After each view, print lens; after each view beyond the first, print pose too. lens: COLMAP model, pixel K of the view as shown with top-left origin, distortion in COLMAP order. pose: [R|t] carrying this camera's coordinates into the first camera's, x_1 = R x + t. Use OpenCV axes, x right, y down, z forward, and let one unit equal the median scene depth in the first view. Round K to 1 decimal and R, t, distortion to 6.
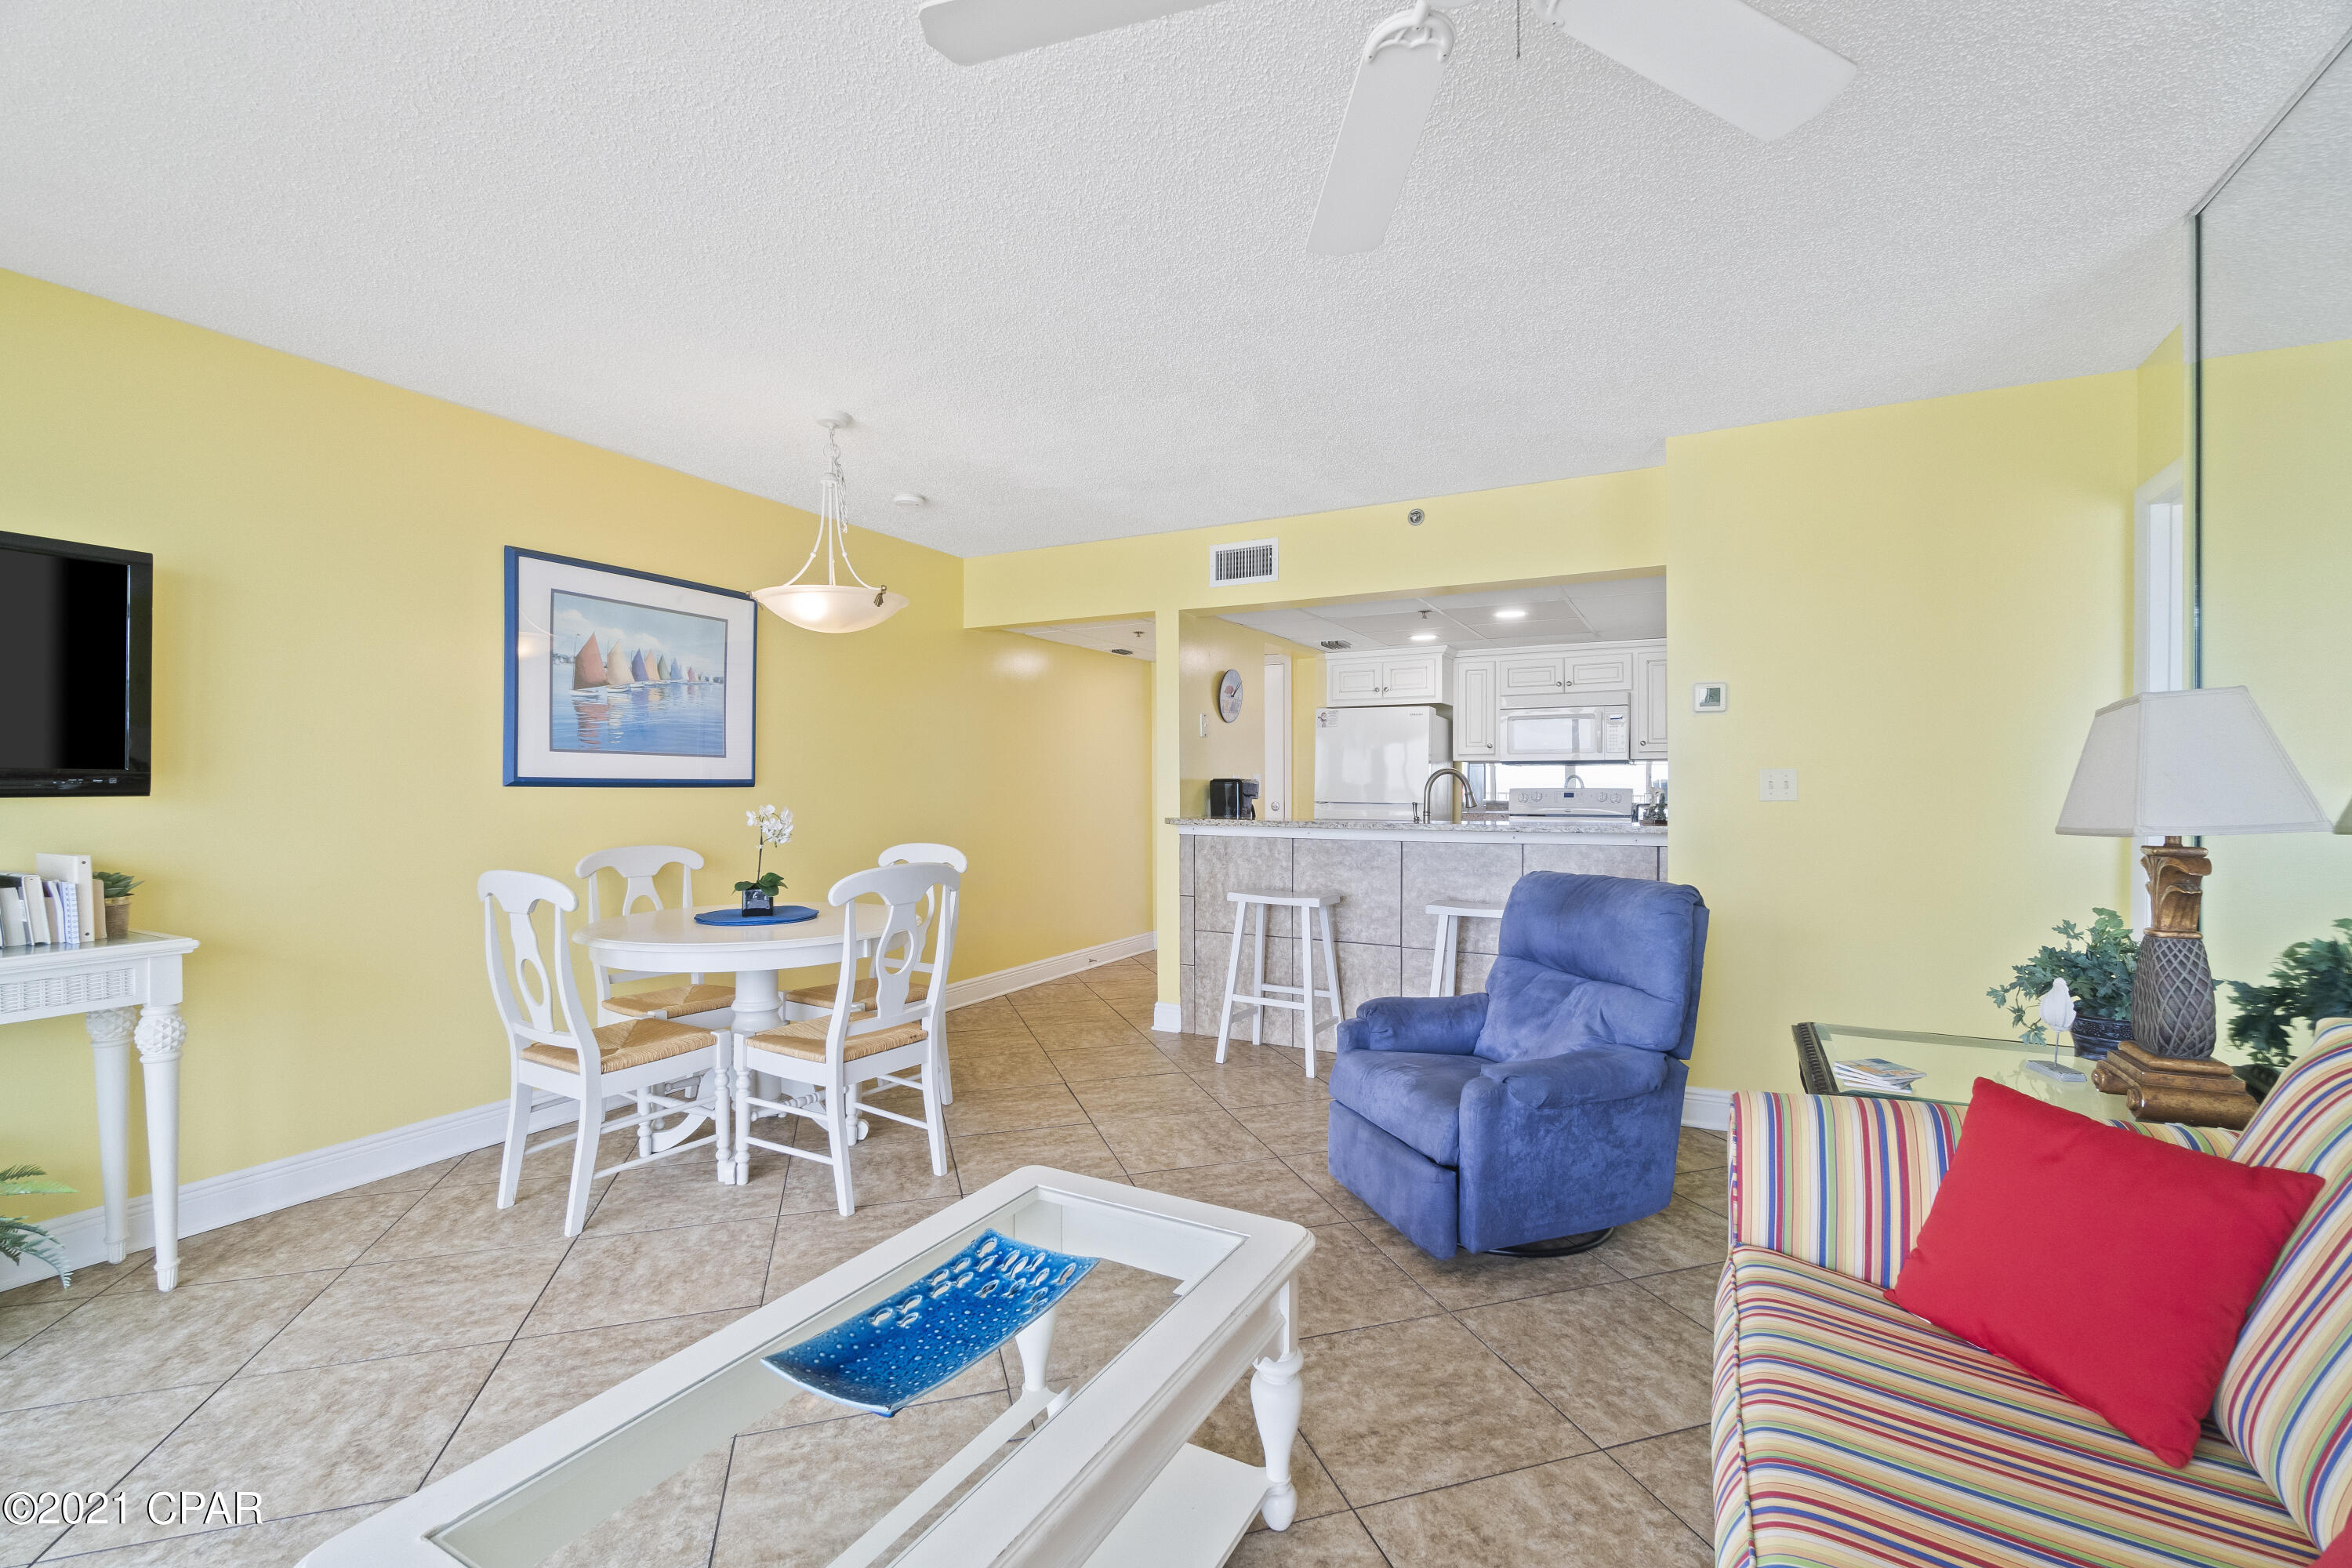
lens RADIAL K [[1021.0, 0, 1180.6], [0, 1021.0, 774.6], [0, 0, 1]] dist [0.000652, -0.000247]
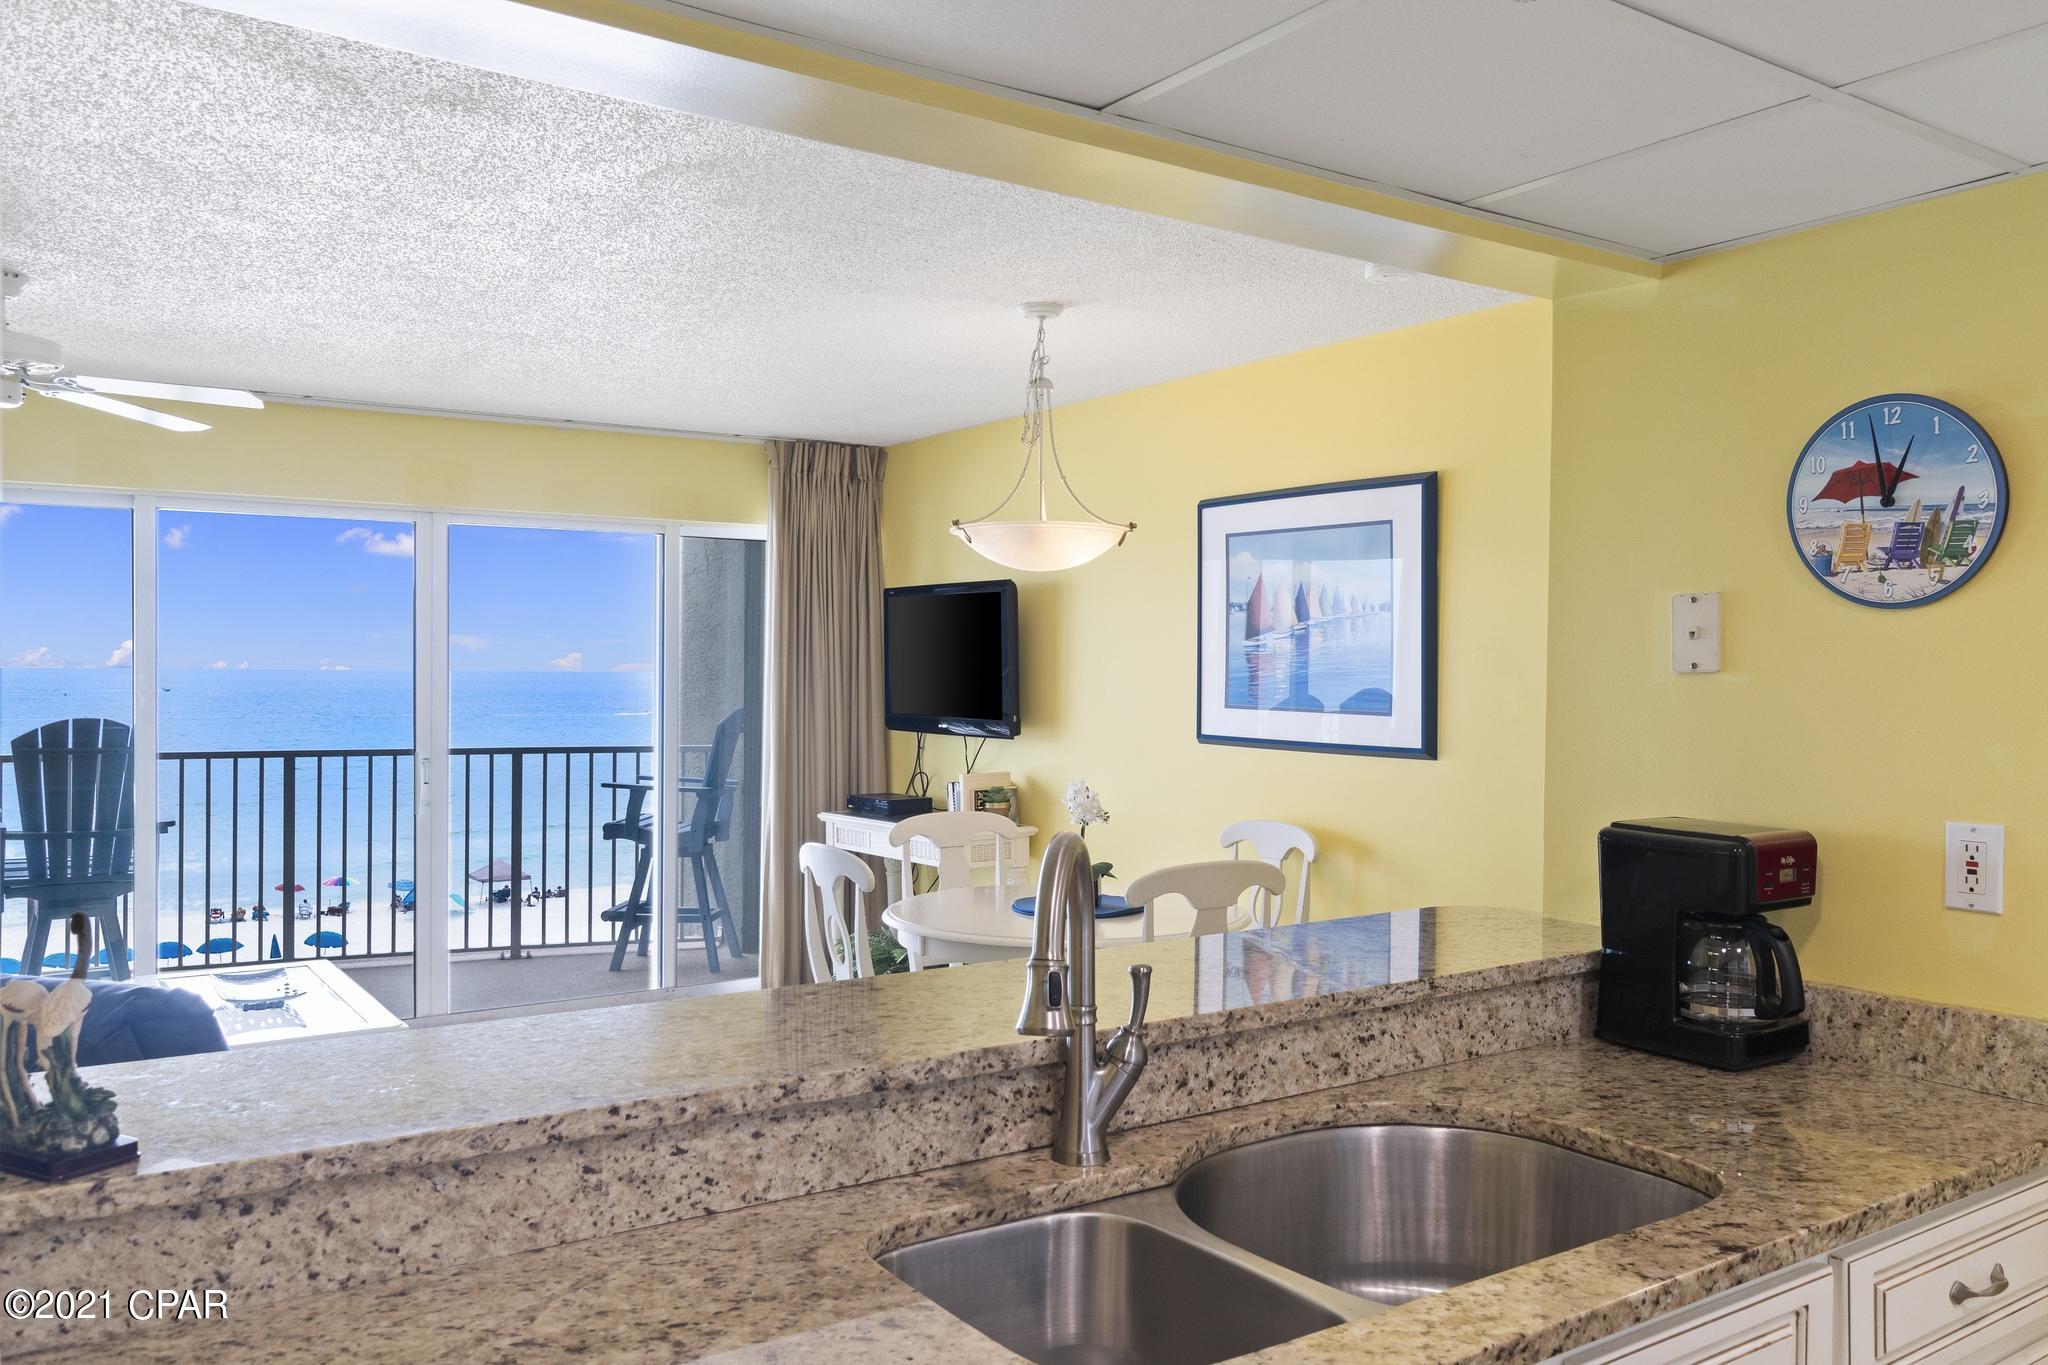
lens RADIAL K [[1565.8, 0, 1032.3], [0, 1565.8, 686.6], [0, 0, 1]] dist [0.001091, -0.000989]
pose [[-0.468304, 0.007408, -0.883536, 0.671198], [0.000210, 0.999966, 0.008273, -0.048656], [0.883568, 0.003689, -0.468289, 1.368782]]
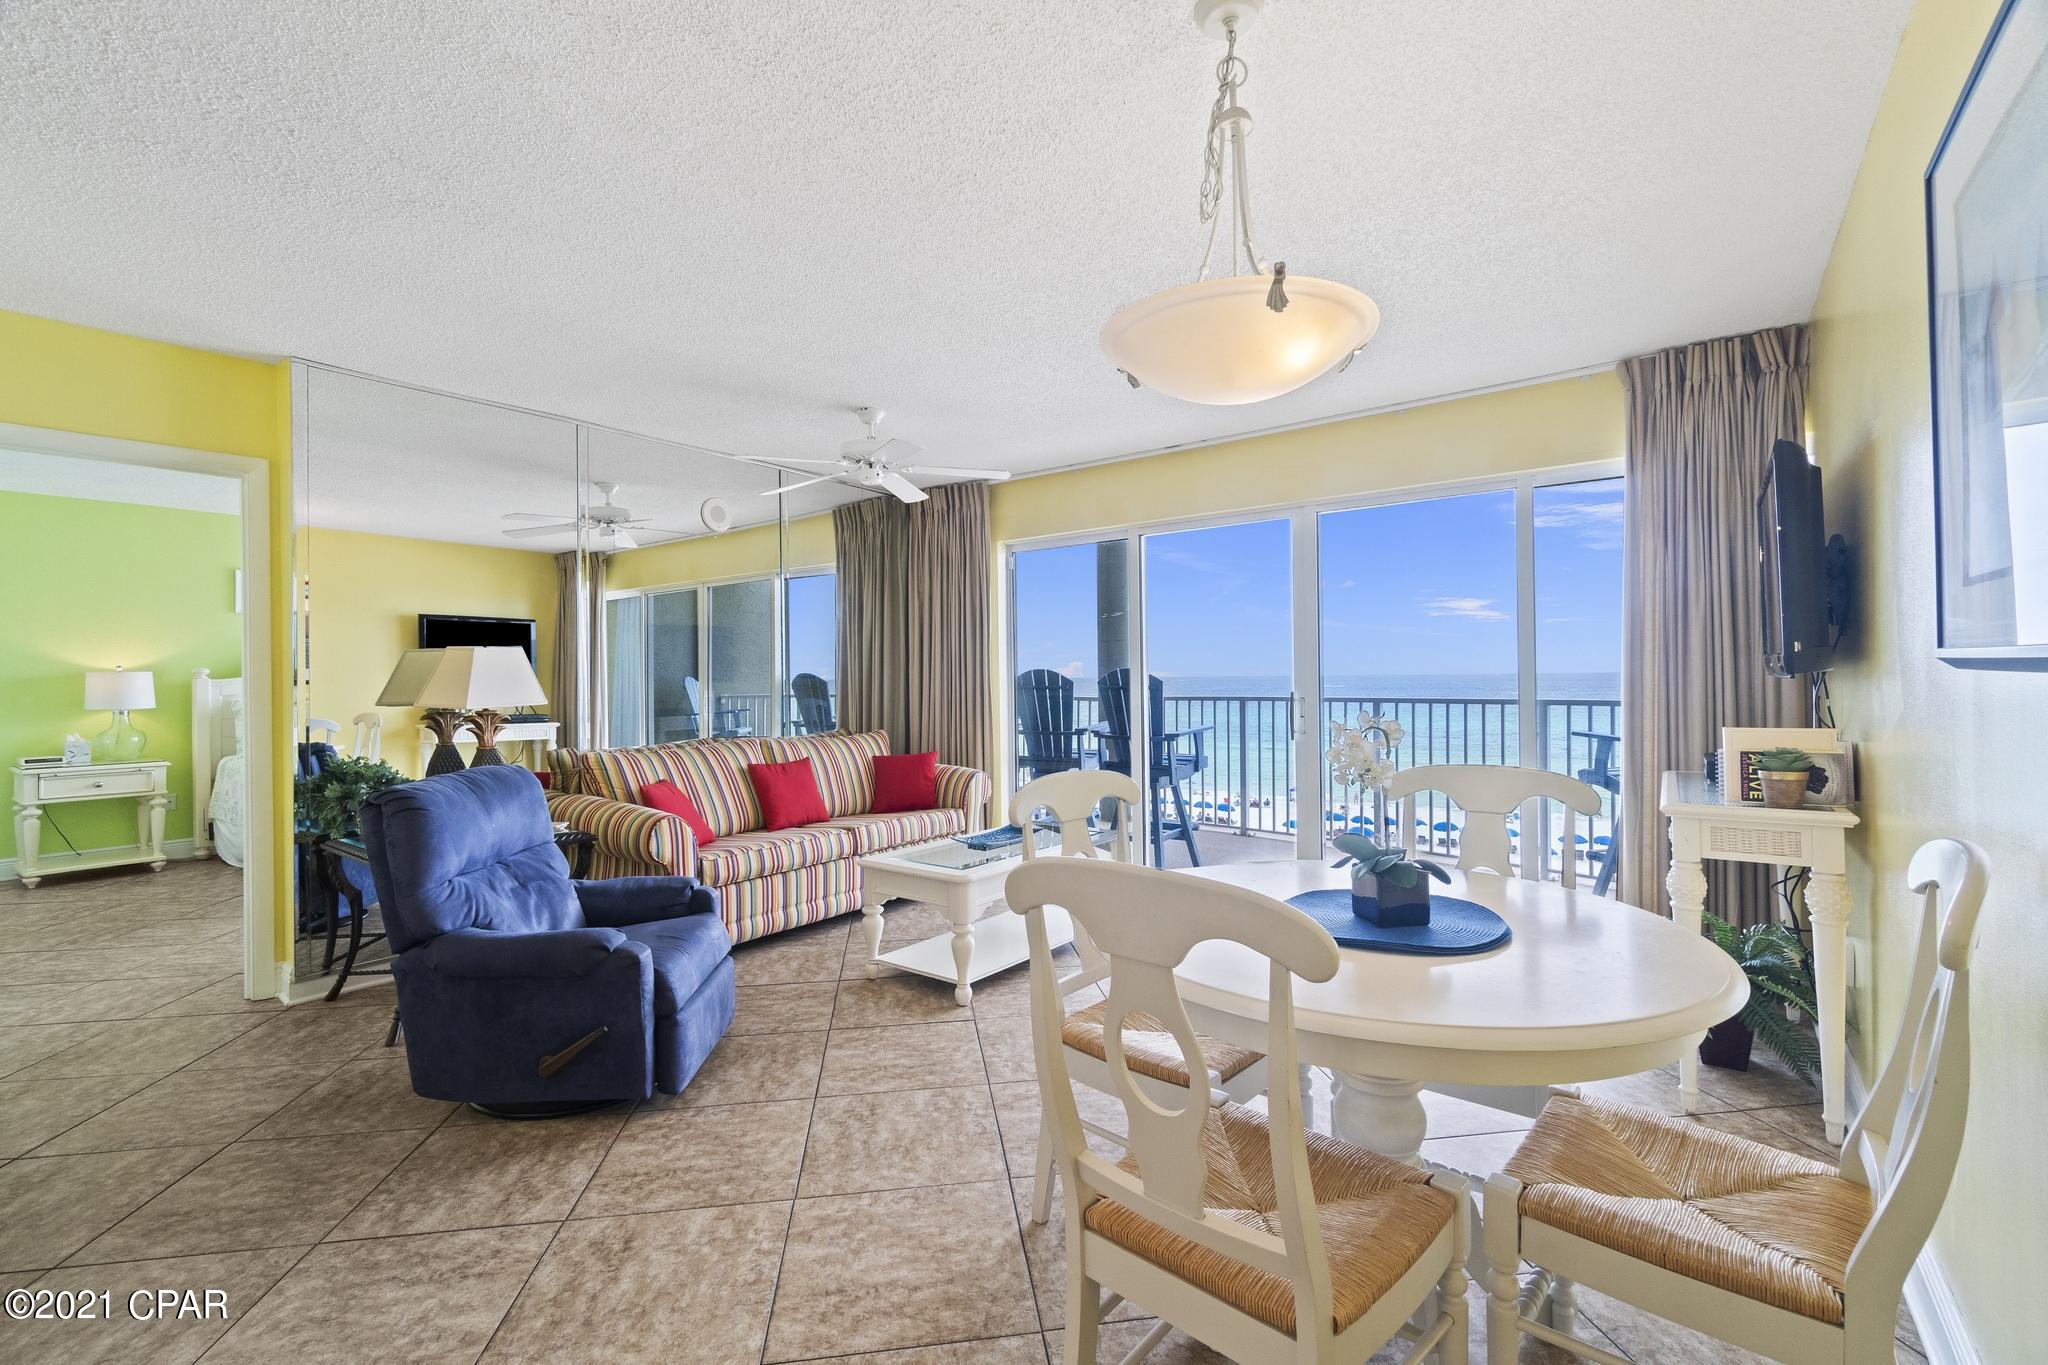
lens RADIAL K [[889.0, 0, 1028.0], [0, 889.0, 674.3], [0, 0, 1]] dist [0.000652, -0.000247]
pose [[-0.986467, 0.013498, 0.163402, -0.261259], [0.012191, 0.999885, -0.009002, 0.010985], [-0.163505, -0.006888, -0.986518, 1.292841]]
